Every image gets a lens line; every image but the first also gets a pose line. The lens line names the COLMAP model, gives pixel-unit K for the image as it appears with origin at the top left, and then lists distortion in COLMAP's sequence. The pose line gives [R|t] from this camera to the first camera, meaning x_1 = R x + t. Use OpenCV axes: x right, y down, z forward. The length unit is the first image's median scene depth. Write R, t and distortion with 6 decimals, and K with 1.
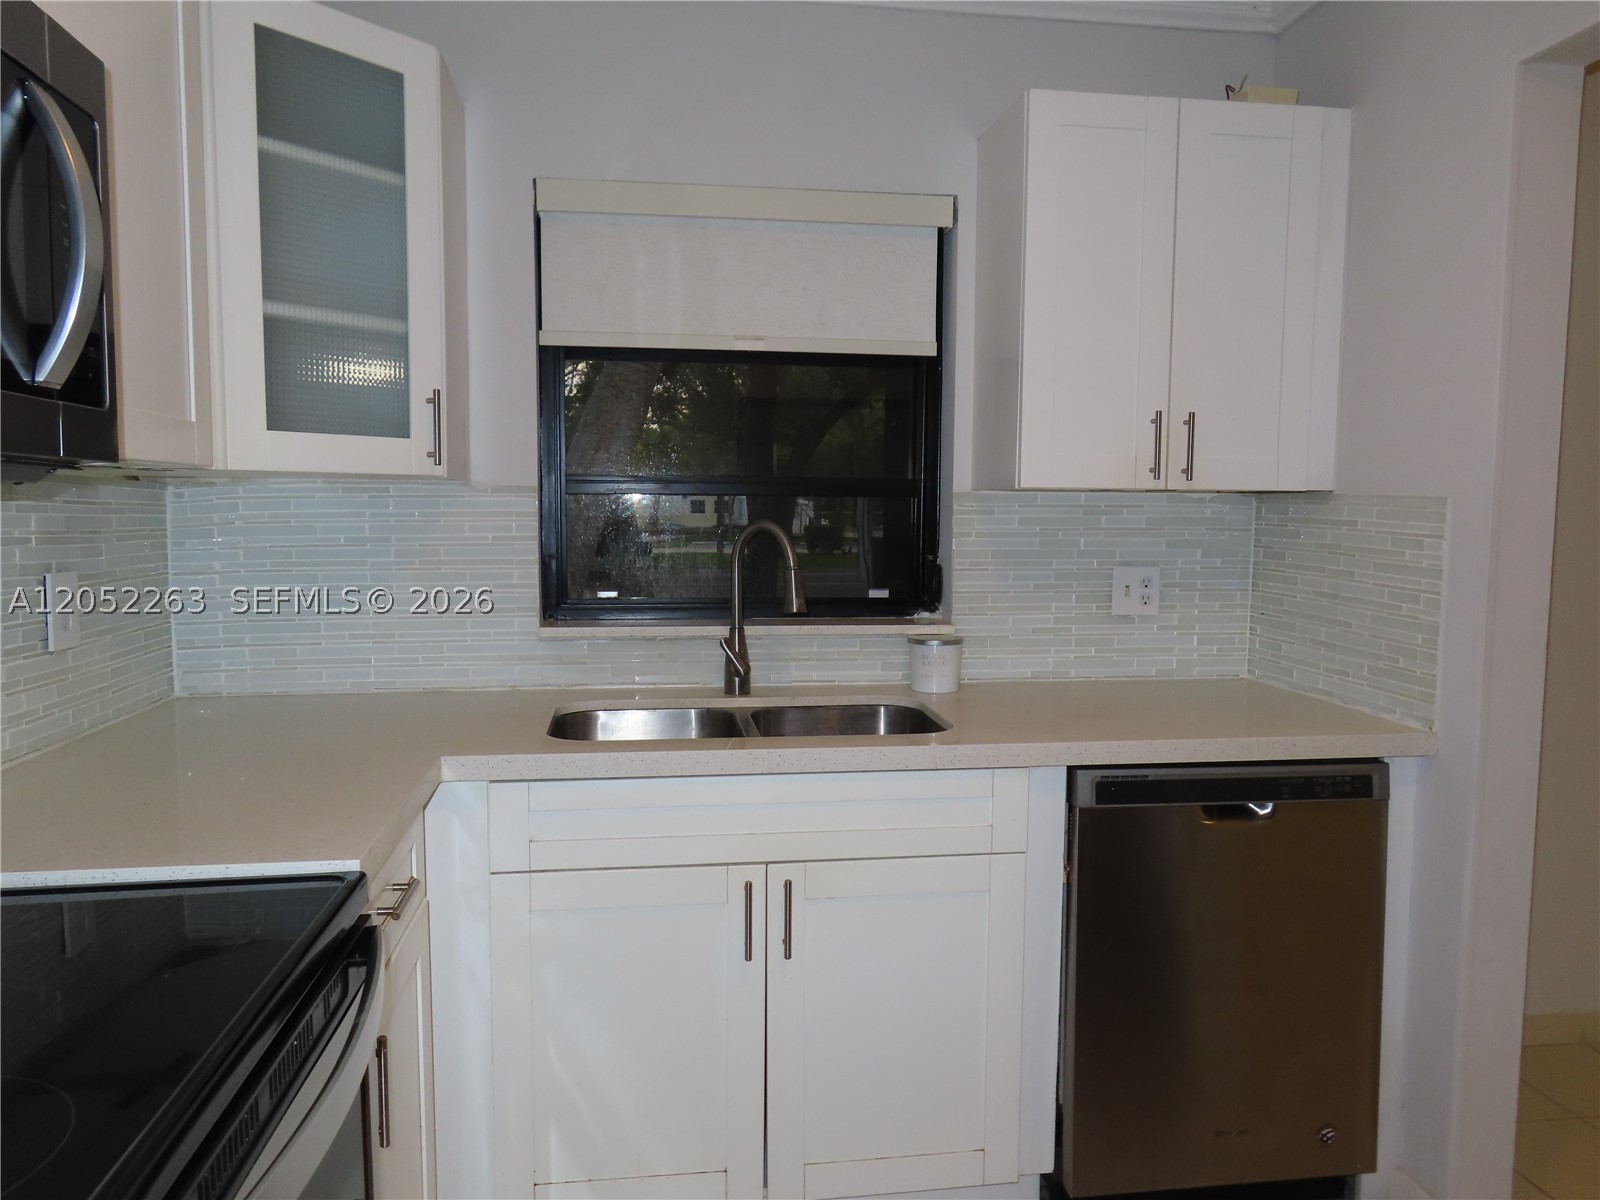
lens RADIAL K [[1152.6, 0, 806.0], [0, 1152.6, 596.9], [0, 0, 1]] dist [-0.002714, 0.000074]
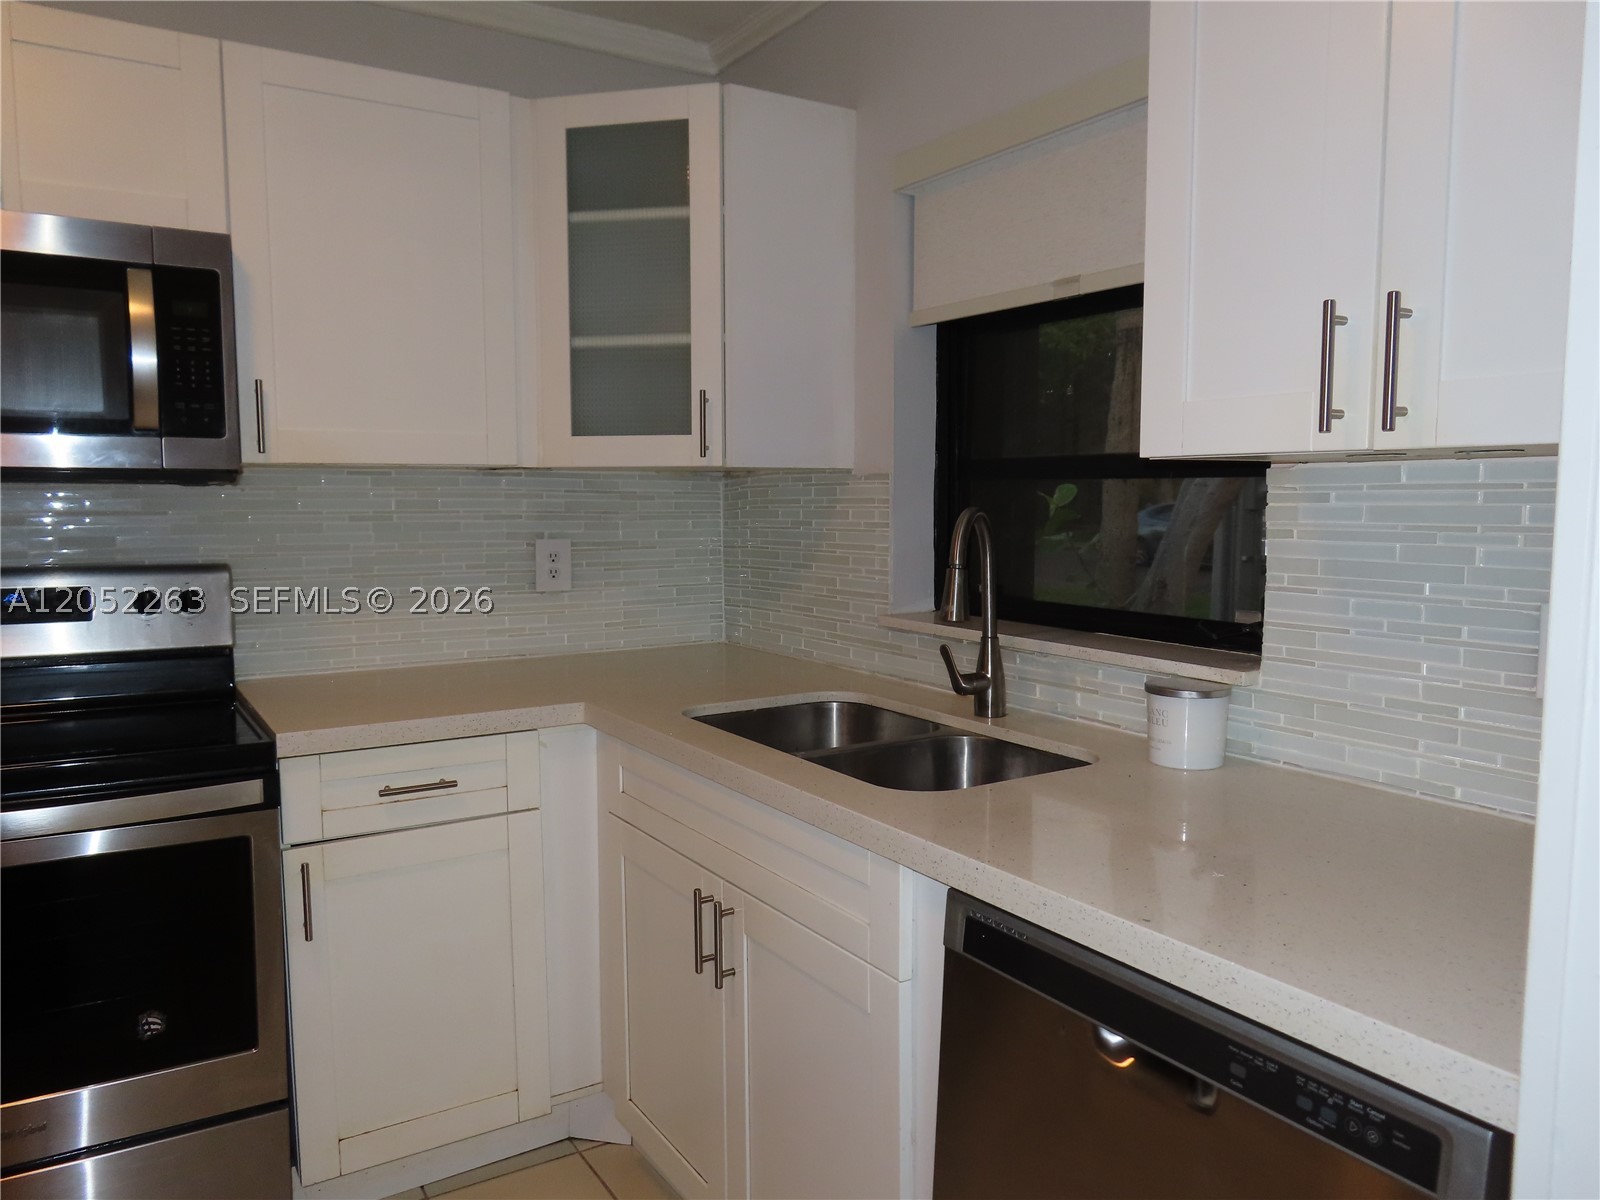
lens RADIAL K [[1152.6, 0, 802.0], [0, 1152.6, 606.3], [0, 0, 1]] dist [-0.002714, 0.000074]
pose [[0.404686, 0.082330, -0.910742, 0.646276], [-0.071334, 0.995746, 0.058317, -0.034097], [0.911669, 0.041367, 0.408837, 0.532301]]
